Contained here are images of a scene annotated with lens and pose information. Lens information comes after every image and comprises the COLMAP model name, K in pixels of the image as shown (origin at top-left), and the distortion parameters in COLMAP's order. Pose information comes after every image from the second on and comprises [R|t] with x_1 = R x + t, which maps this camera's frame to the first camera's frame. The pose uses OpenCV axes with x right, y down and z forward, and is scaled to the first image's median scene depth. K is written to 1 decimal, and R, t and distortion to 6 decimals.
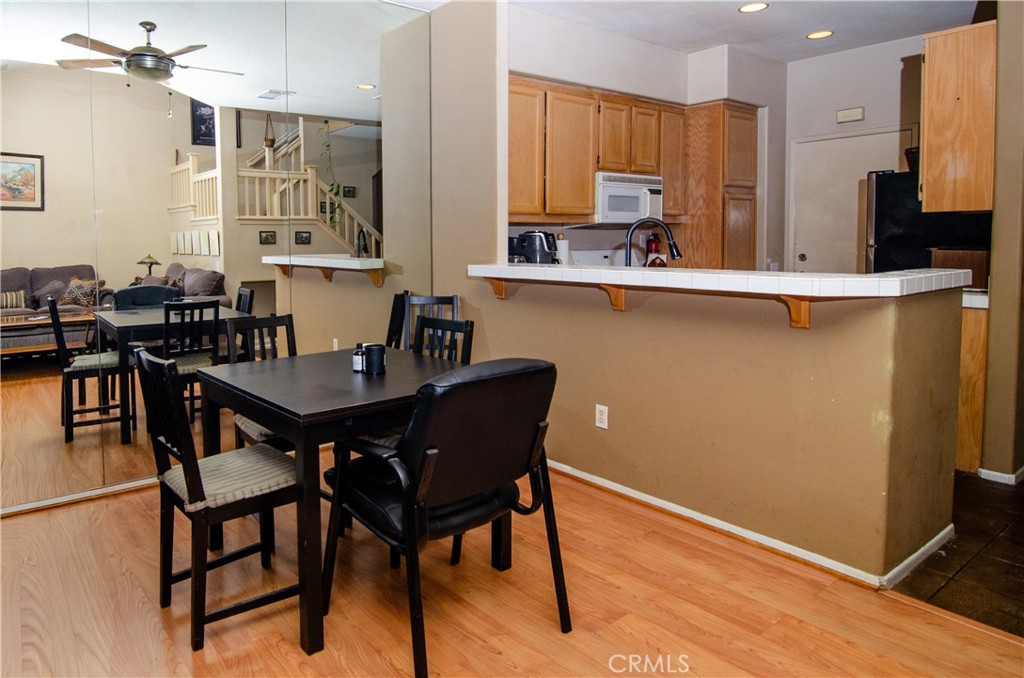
lens RADIAL K [[645.5, 0, 391.6], [0, 645.5, 271.2], [0, 0, 1]] dist [-0.009337, -0.009231]
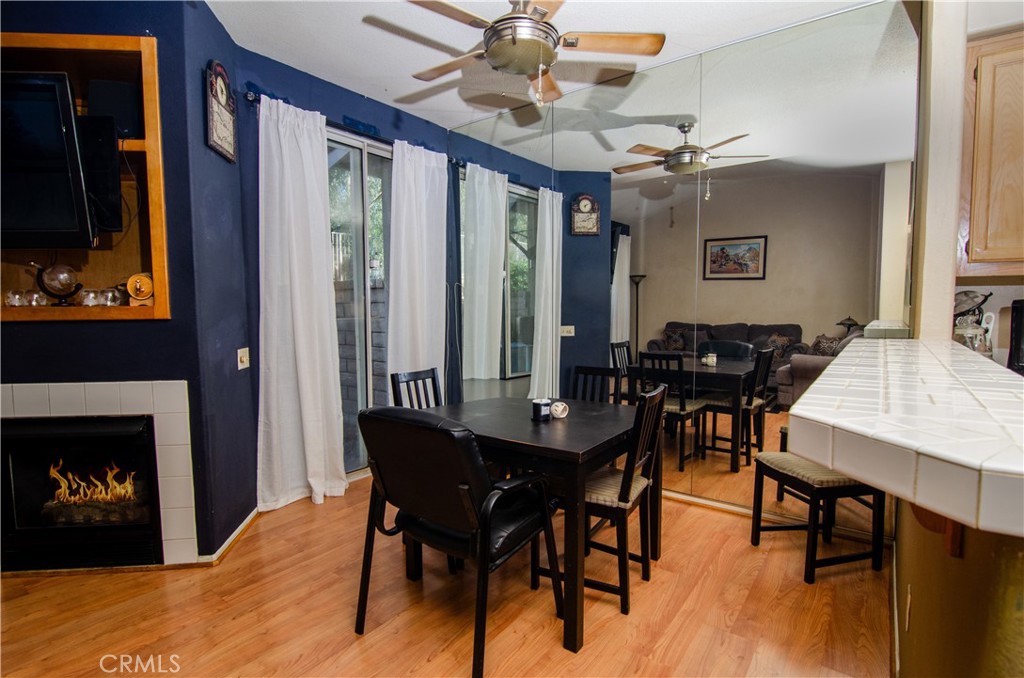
lens RADIAL K [[499.1, 0, 503.0], [0, 499.1, 346.5], [0, 0, 1]] dist [-0.018302, -0.004566]
pose [[0.328678, 0.082656, -0.940818, 0.448995], [-0.044057, 0.996420, 0.072149, -0.019675], [0.943414, 0.017736, 0.331143, 0.378710]]
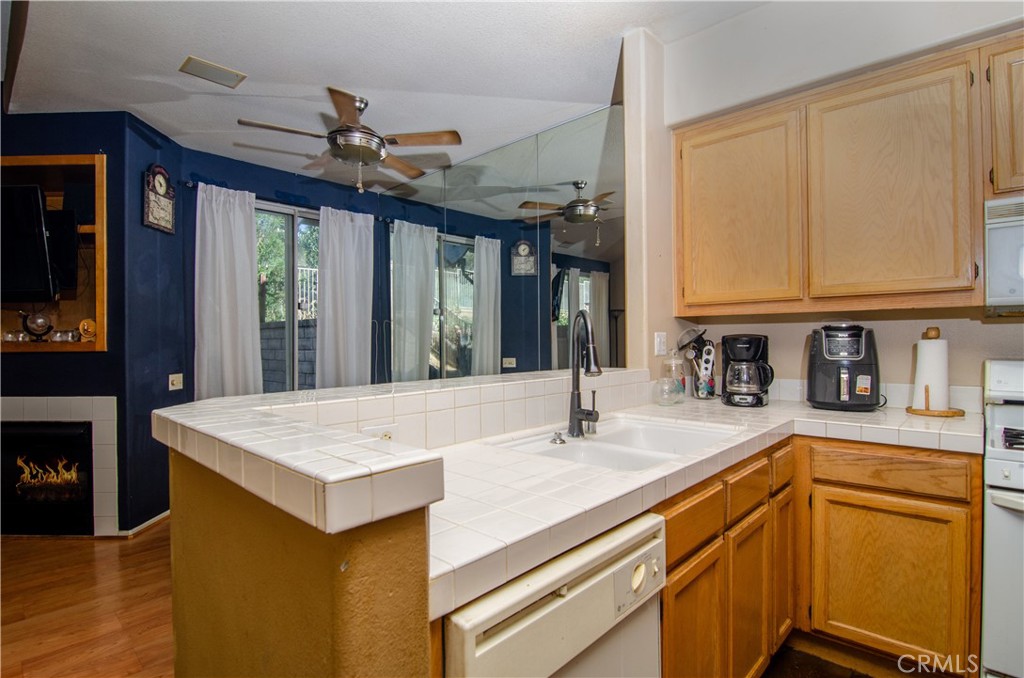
lens RADIAL K [[499.1, 0, 491.5], [0, 499.1, 338.7], [0, 0, 1]] dist [-0.018302, -0.004566]
pose [[0.217377, 0.007353, -0.976060, 0.673070], [-0.043191, 0.999065, -0.002092, -0.037207], [0.975132, 0.042612, 0.217491, 0.622450]]
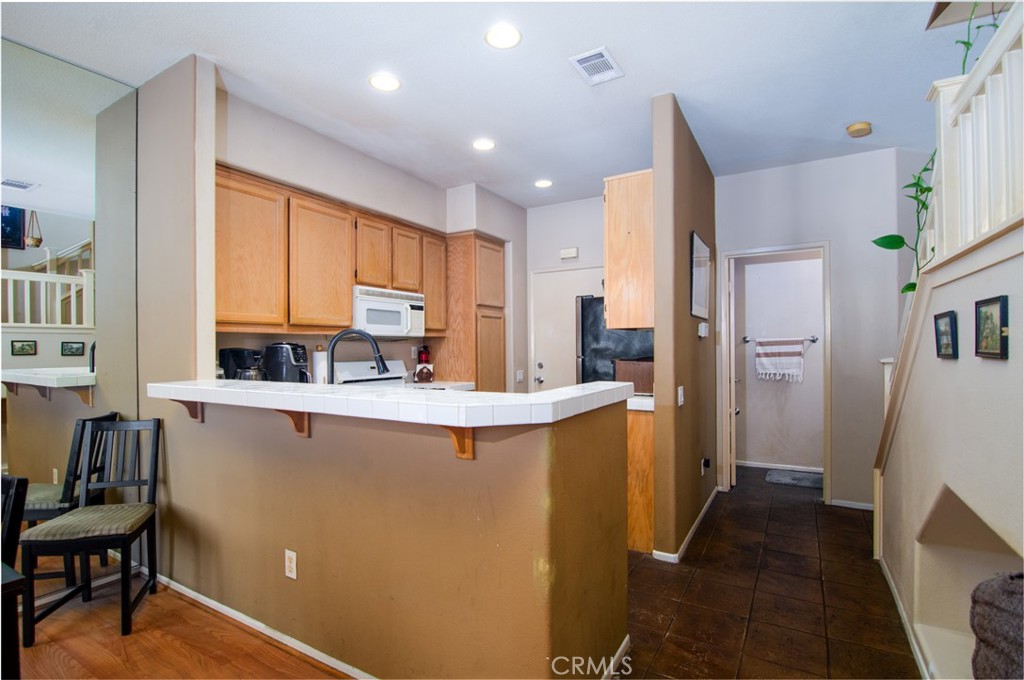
lens RADIAL K [[499.1, 0, 511.9], [0, 499.1, 345.3], [0, 0, 1]] dist [-0.018302, -0.004566]
pose [[0.900615, 0.005767, 0.434579, 0.224289], [0.019273, 0.998398, -0.053191, -0.013784], [-0.434190, 0.056280, 0.899062, 0.208280]]
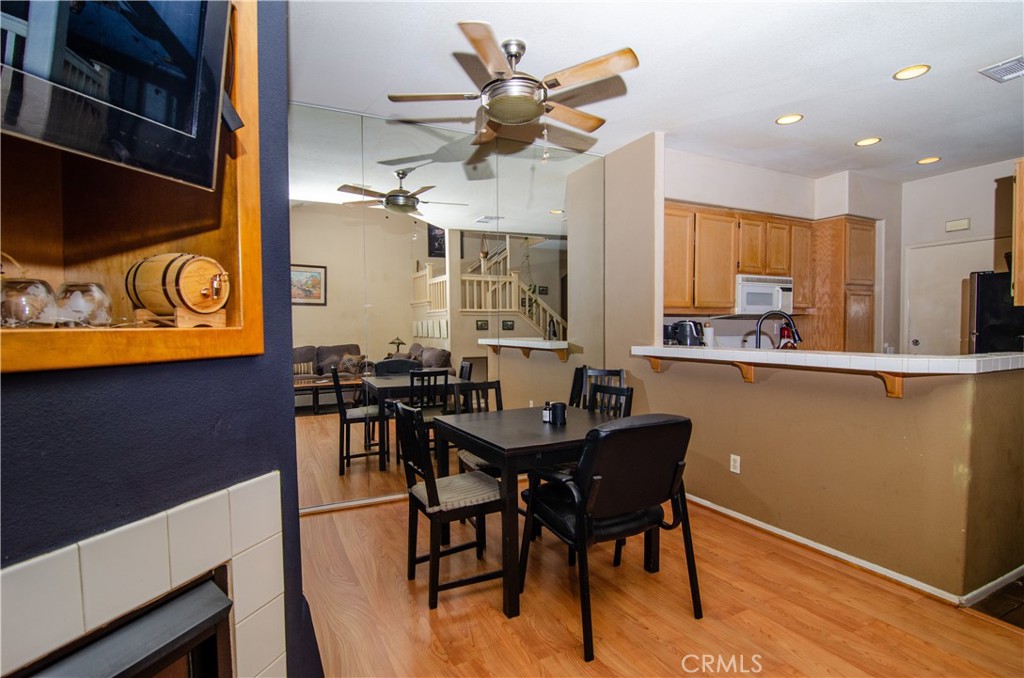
lens RADIAL K [[499.1, 0, 502.1], [0, 499.1, 346.6], [0, 0, 1]] dist [-0.018302, -0.004566]
pose [[0.988930, 0.008710, -0.148127, 0.006243], [-0.010065, 0.999914, -0.008396, 0.001983], [0.148042, 0.009794, 0.988933, -0.043449]]
